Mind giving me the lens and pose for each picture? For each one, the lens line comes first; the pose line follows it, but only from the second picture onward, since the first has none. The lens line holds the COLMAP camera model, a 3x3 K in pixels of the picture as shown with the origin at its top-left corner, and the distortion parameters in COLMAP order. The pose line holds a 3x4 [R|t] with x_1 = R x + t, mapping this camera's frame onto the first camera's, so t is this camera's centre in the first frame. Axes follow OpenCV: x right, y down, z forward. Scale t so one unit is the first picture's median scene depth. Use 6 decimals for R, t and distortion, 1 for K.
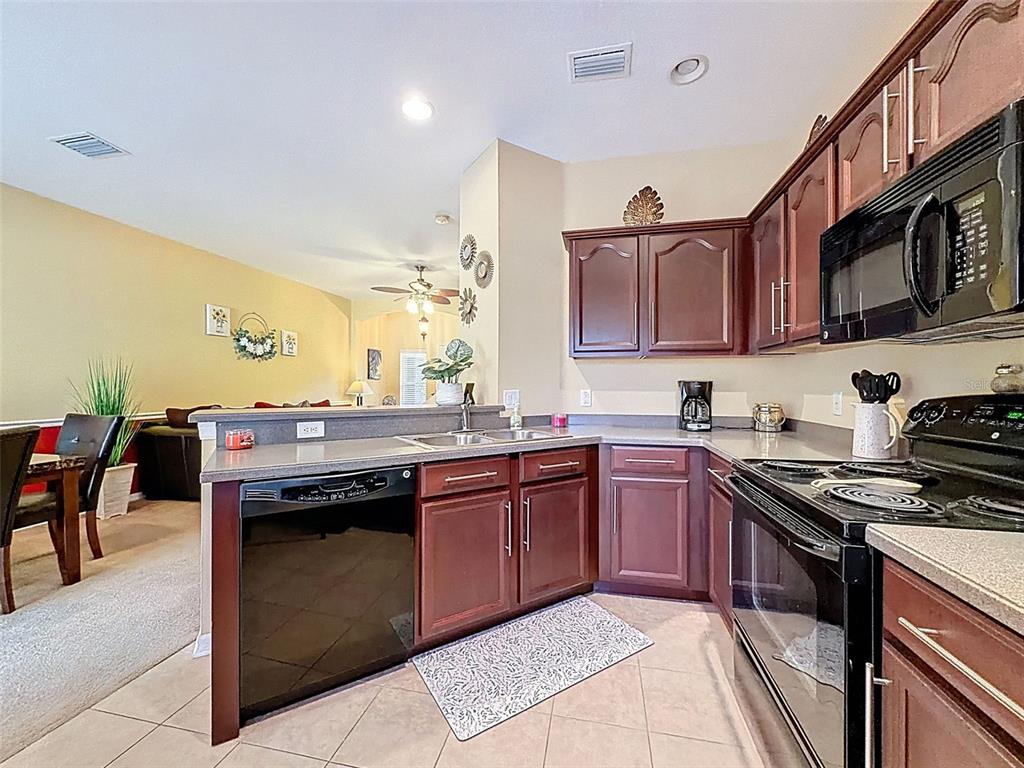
lens RADIAL K [[410.5, 0, 512.3], [0, 410.5, 384.7], [0, 0, 1]] dist [0.002476, -0.000798]
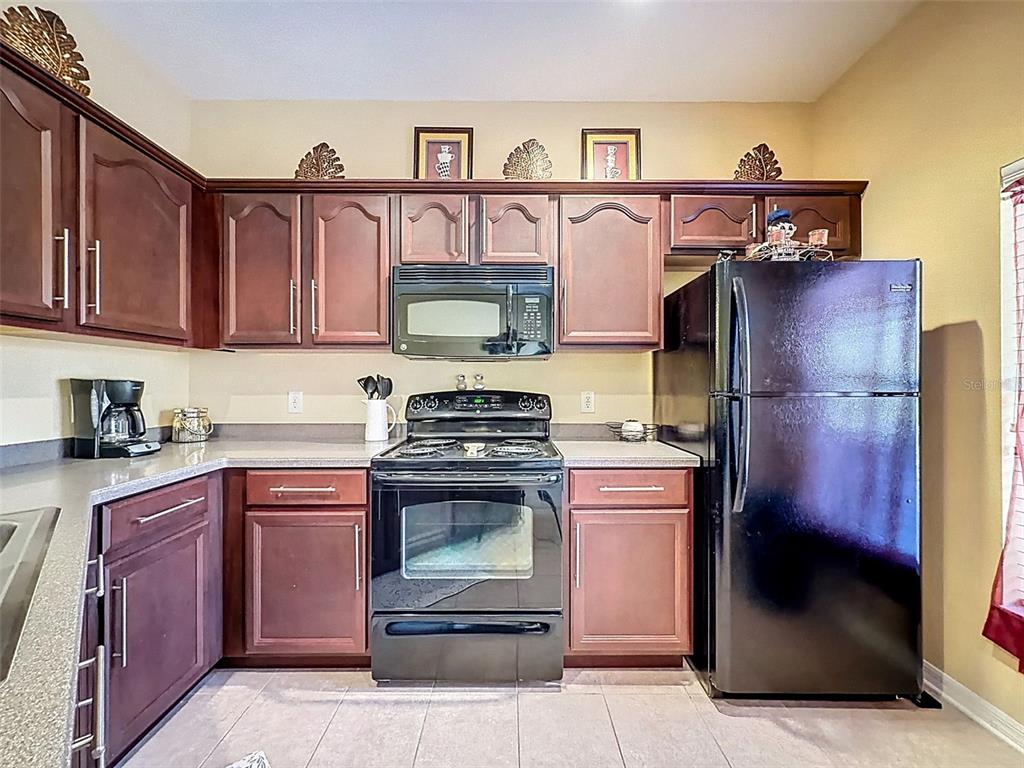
lens RADIAL K [[410.5, 0, 511.5], [0, 410.5, 384.0], [0, 0, 1]] dist [0.002476, -0.000798]
pose [[-0.213160, 0.000139, 0.977017, -0.374271], [-0.001687, 0.999998, -0.000510, -0.003310], [-0.977016, -0.001757, -0.213160, 0.624997]]
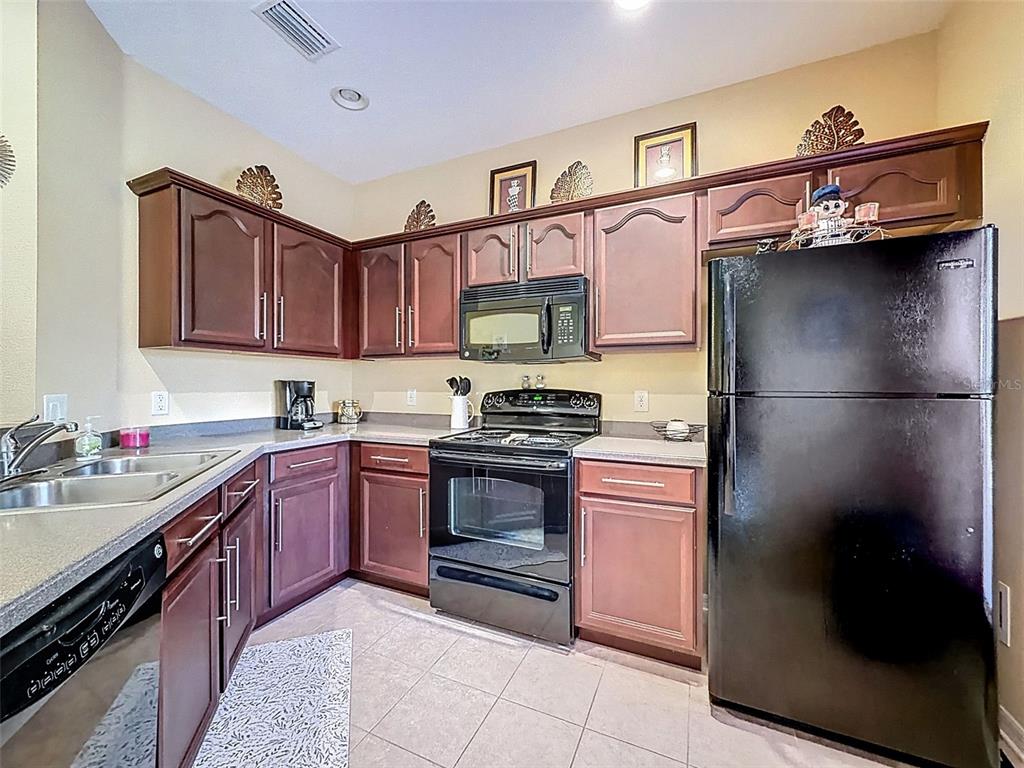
lens RADIAL K [[410.5, 0, 510.9], [0, 410.5, 382.4], [0, 0, 1]] dist [0.002476, -0.000798]
pose [[0.217501, 0.003301, 0.976054, -0.511852], [-0.001755, 0.999994, -0.002991, -0.003351], [-0.976058, -0.001062, 0.217506, 0.317961]]
